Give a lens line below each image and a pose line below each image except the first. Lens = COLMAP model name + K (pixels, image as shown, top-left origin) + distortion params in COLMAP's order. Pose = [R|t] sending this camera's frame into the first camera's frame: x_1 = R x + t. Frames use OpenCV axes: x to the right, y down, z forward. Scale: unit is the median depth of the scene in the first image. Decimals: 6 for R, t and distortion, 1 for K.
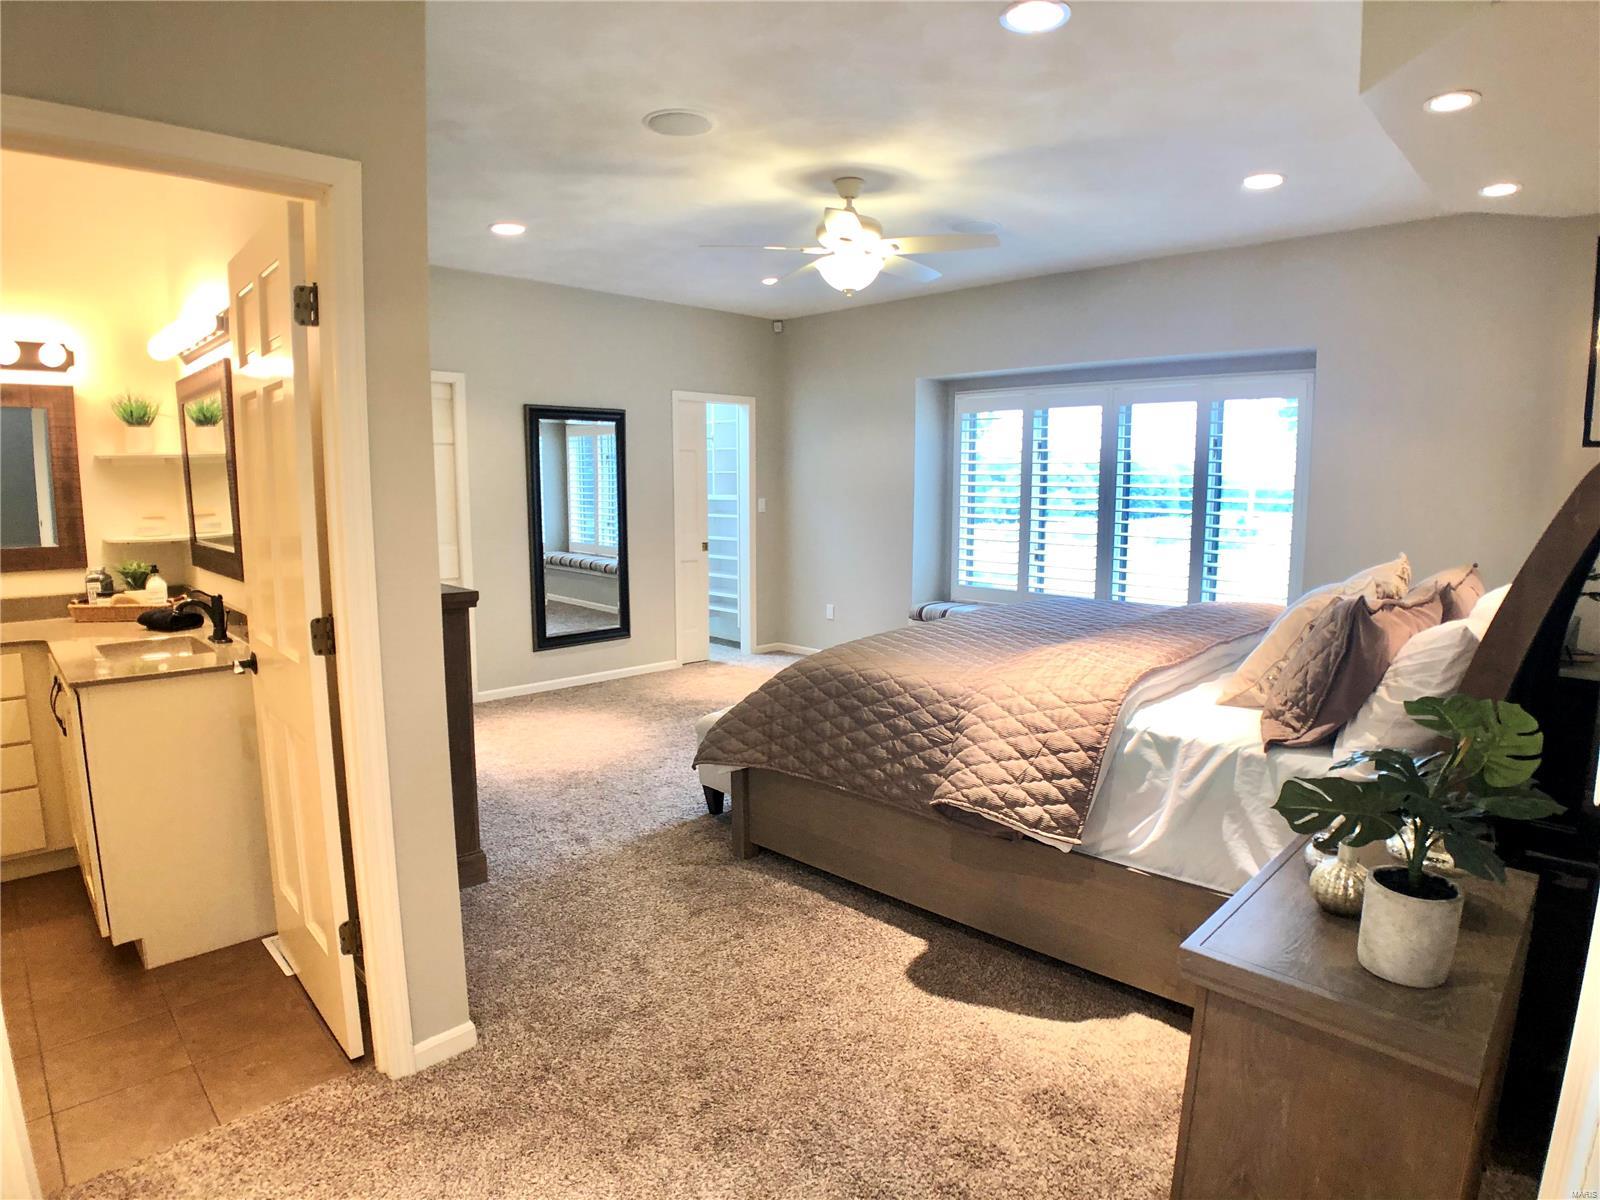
lens RADIAL K [[897.7, 0, 810.4], [0, 897.7, 597.2], [0, 0, 1]] dist [-0.106505, 0.027062]
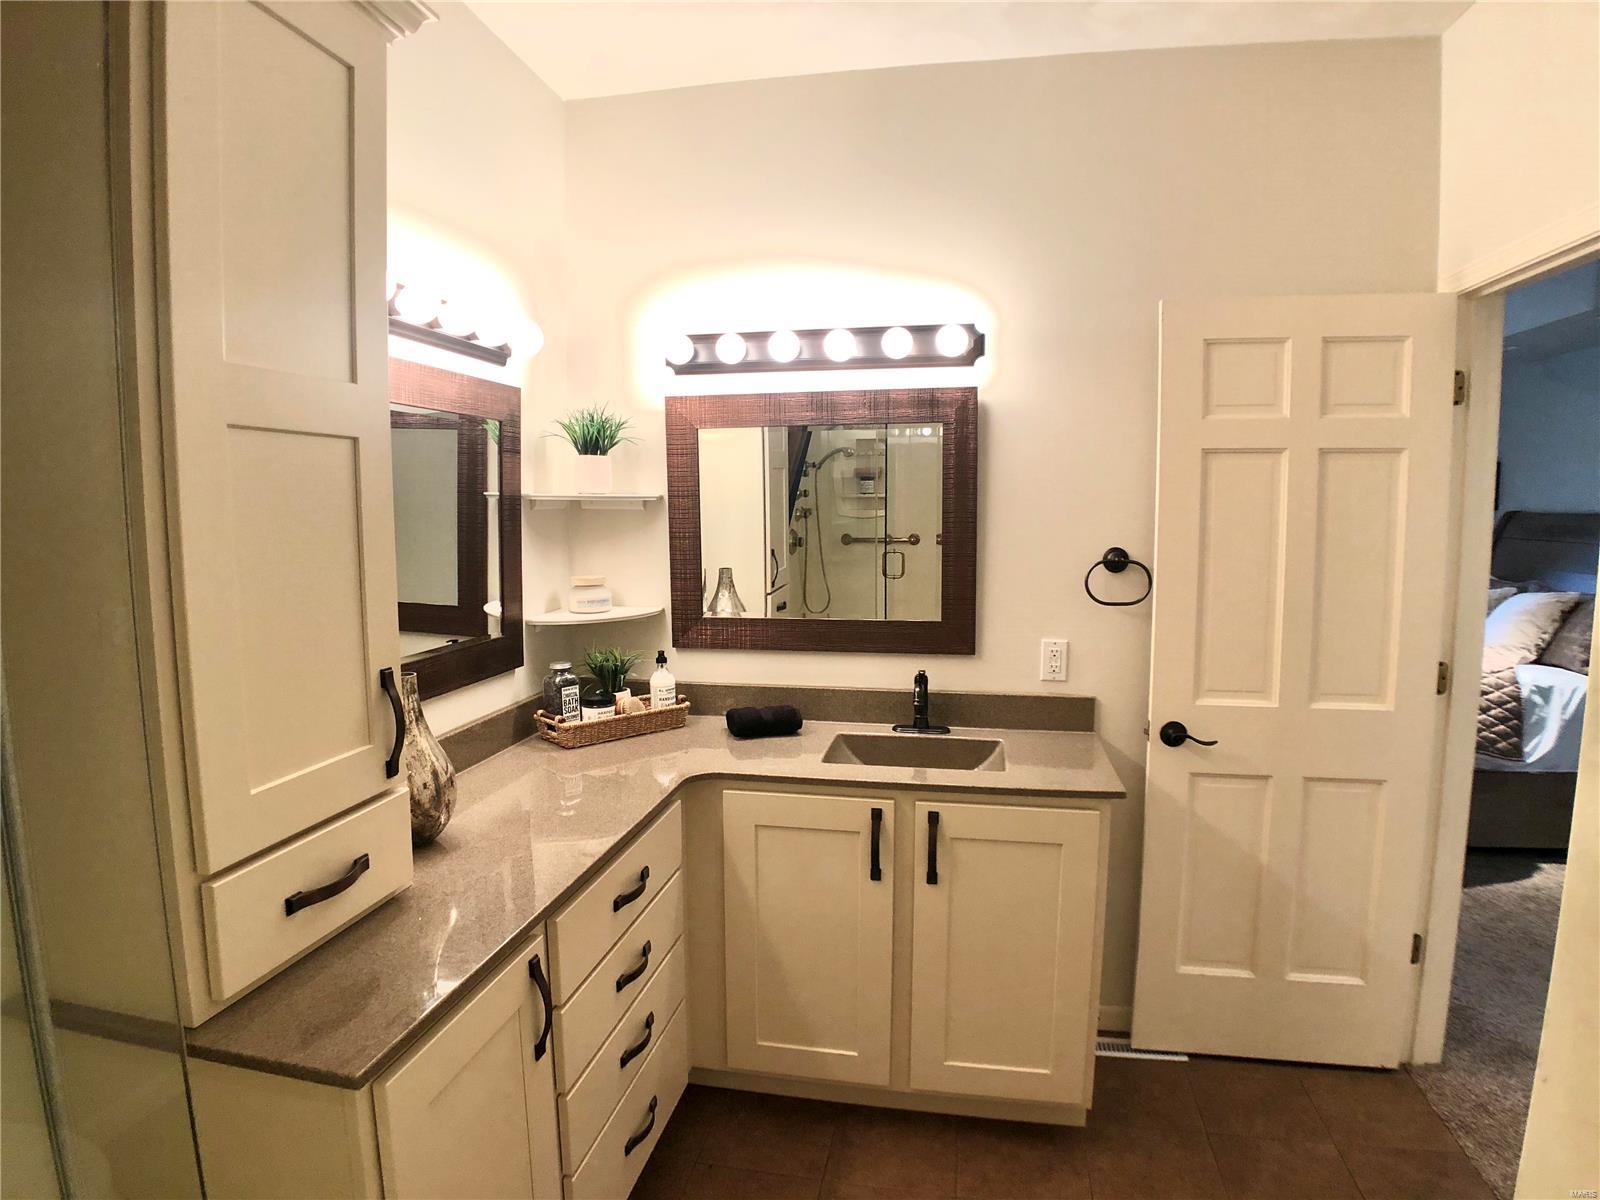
lens RADIAL K [[897.7, 0, 810.4], [0, 897.7, 597.2], [0, 0, 1]] dist [-0.106505, 0.027062]
pose [[0.832358, -0.059913, 0.550991, -1.528743], [0.078131, 0.996897, -0.009630, -0.092567], [-0.548704, 0.051065, 0.834456, 0.433393]]
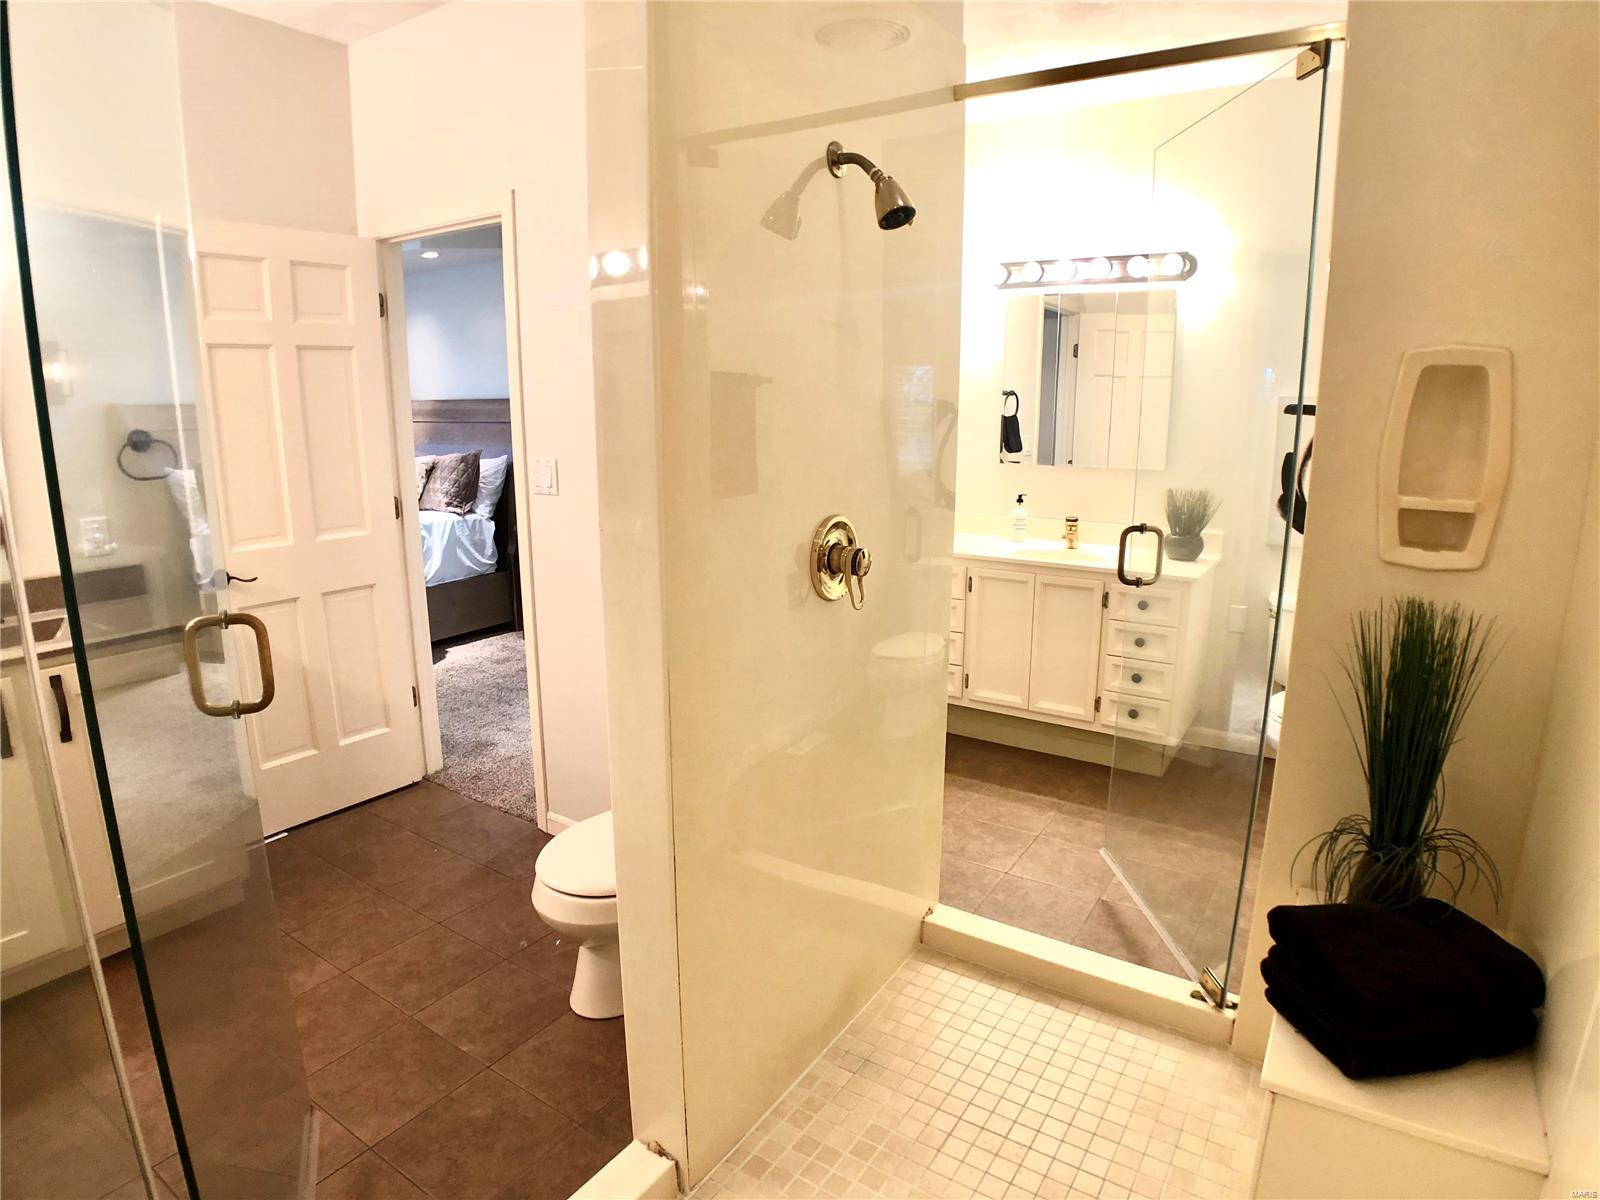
lens RADIAL K [[897.7, 0, 810.4], [0, 897.7, 597.2], [0, 0, 1]] dist [-0.106505, 0.027062]
pose [[-0.210301, -0.211339, 0.954520, -1.943004], [0.129701, 0.961693, 0.241503, -0.073551], [-0.968995, 0.174590, -0.174835, 0.464777]]
